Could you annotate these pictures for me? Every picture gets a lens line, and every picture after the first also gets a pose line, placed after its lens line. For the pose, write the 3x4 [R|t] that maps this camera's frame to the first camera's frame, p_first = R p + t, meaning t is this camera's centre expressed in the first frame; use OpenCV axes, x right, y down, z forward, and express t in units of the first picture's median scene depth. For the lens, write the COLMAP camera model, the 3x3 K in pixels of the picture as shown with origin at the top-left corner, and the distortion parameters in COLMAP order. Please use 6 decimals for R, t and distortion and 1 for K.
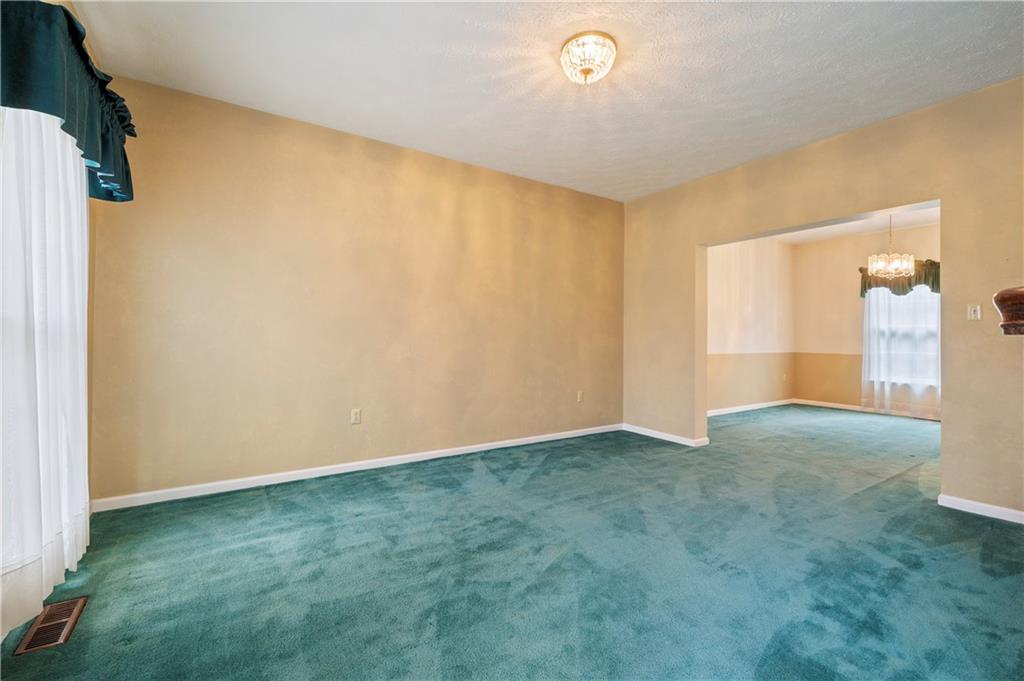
lens RADIAL K [[443.1, 0, 512.0], [0, 443.1, 340.5], [0, 0, 1]] dist [0.012706, -0.000025]
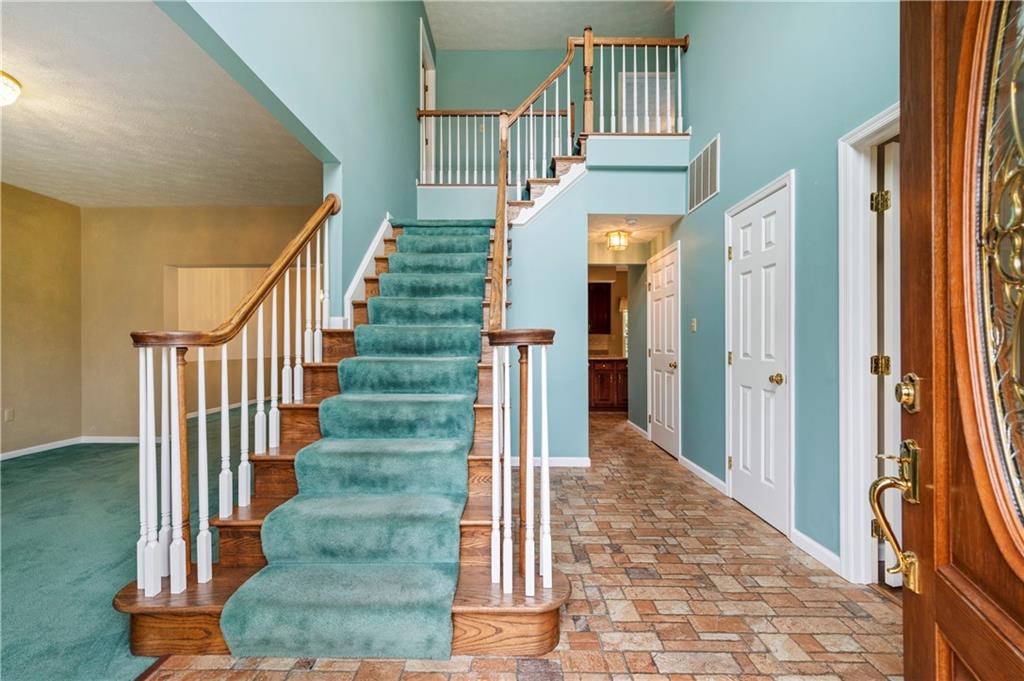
lens RADIAL K [[410.7, 0, 512.7], [0, 410.7, 345.5], [0, 0, 1]] dist [-0.000397, -0.000145]
pose [[0.548523, -0.008538, 0.836092, 0.023864], [0.014896, 0.999889, 0.000438, 0.003265], [-0.836003, 0.012214, 0.548590, -0.306971]]
